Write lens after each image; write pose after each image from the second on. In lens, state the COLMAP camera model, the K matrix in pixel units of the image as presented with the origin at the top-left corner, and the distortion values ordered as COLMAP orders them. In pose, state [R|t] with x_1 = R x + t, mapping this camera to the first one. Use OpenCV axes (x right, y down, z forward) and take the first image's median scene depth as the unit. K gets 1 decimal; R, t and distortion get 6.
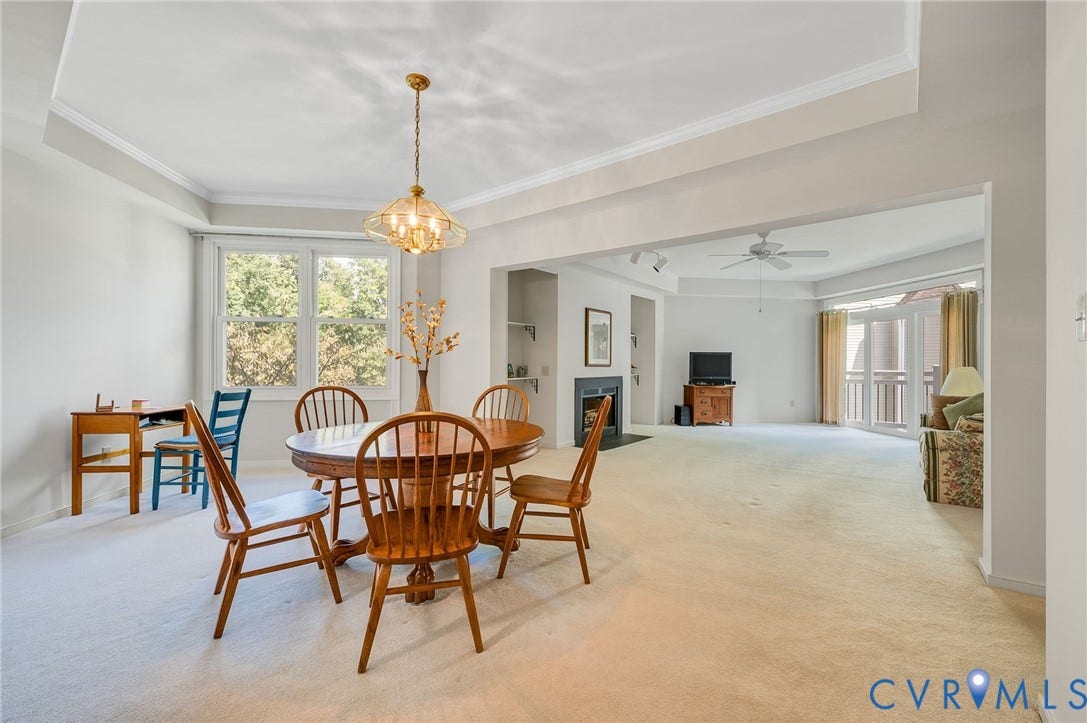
lens RADIAL K [[455.8, 0, 559.5], [0, 455.8, 362.8], [0, 0, 1]] dist [-0.001635, -0.000642]
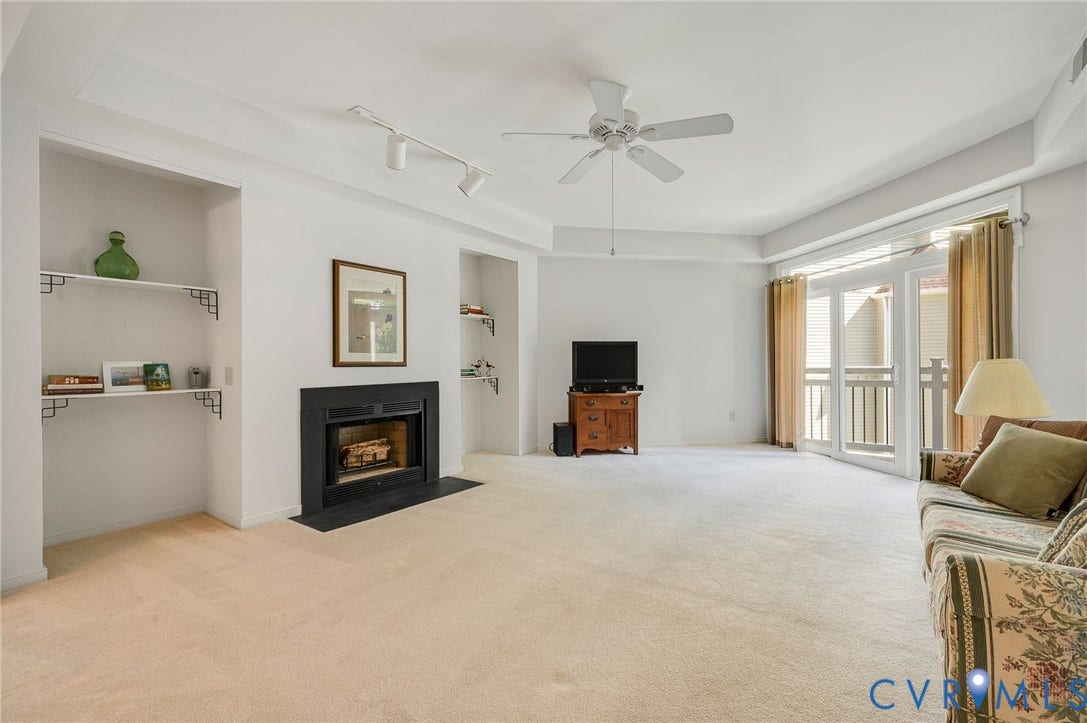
lens RADIAL K [[492.8, 0, 562.1], [0, 492.8, 362.6], [0, 0, 1]] dist [0.001450, 0.000243]
pose [[0.998184, -0.012401, 0.058954, 0.233655], [0.012218, 0.999919, 0.003448, 0.003845], [-0.058992, -0.002721, 0.998255, 0.305484]]
